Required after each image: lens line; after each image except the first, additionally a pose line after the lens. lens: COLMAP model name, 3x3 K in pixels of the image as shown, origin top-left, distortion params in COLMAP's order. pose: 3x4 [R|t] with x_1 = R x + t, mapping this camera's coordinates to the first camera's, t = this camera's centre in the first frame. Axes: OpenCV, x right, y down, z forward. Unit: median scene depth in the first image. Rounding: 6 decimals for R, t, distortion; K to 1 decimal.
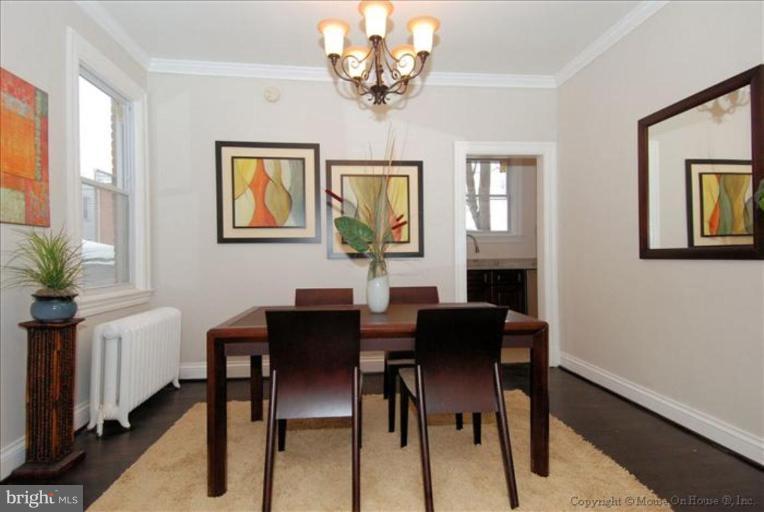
lens RADIAL K [[404.9, 0, 382.0], [0, 404.9, 256.0], [0, 0, 1]] dist [0.002011, 0.000166]
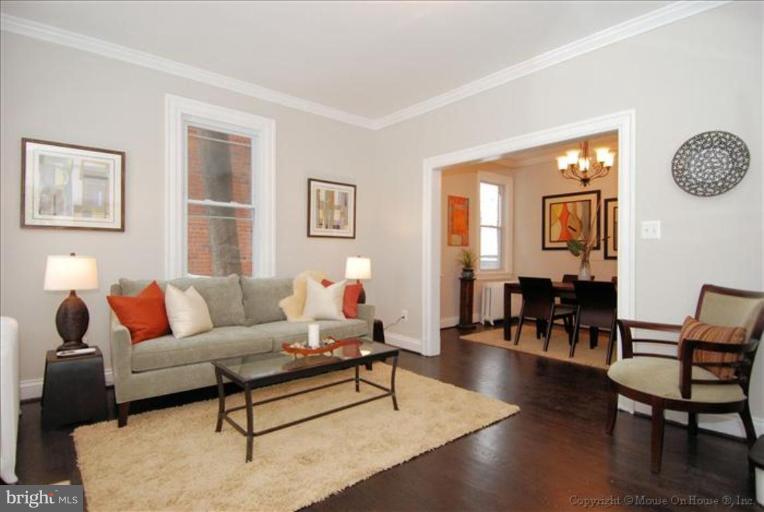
lens RADIAL K [[404.9, 0, 382.0], [0, 404.9, 256.0], [0, 0, 1]] dist [0.002011, 0.000166]
pose [[0.536623, 0.013796, -0.843709, 0.831281], [-0.011401, 0.999894, 0.009098, -0.013282], [0.843745, 0.004737, 0.536723, -0.687292]]
